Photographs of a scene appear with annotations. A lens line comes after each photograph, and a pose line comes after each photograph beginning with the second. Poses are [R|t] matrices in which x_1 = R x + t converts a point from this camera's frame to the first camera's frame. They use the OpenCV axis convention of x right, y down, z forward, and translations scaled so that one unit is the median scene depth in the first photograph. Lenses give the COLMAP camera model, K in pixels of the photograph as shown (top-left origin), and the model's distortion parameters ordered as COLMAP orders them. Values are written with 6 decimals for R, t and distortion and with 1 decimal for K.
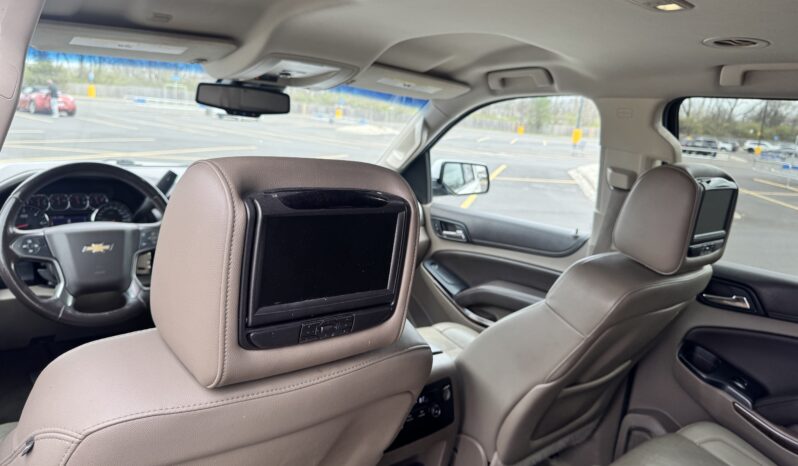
lens RADIAL K [[586.4, 0, 399.0], [0, 586.4, 233.0], [0, 0, 1]] dist [0.003024, -0.000353]
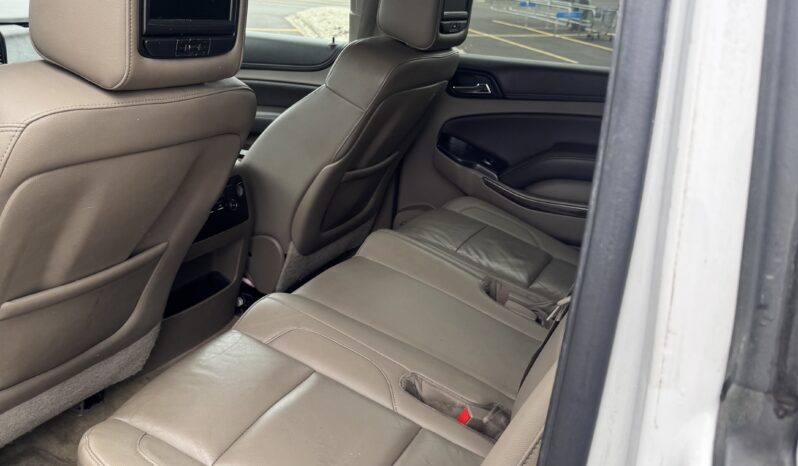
lens RADIAL K [[722.4, 0, 399.0], [0, 722.4, 233.0], [0, 0, 1]] dist [0.062306, -0.006140]
pose [[0.911647, -0.157844, 0.379453, -0.156319], [0.084457, 0.975551, 0.202897, 0.112941], [-0.402202, -0.152923, 0.902689, -0.265027]]
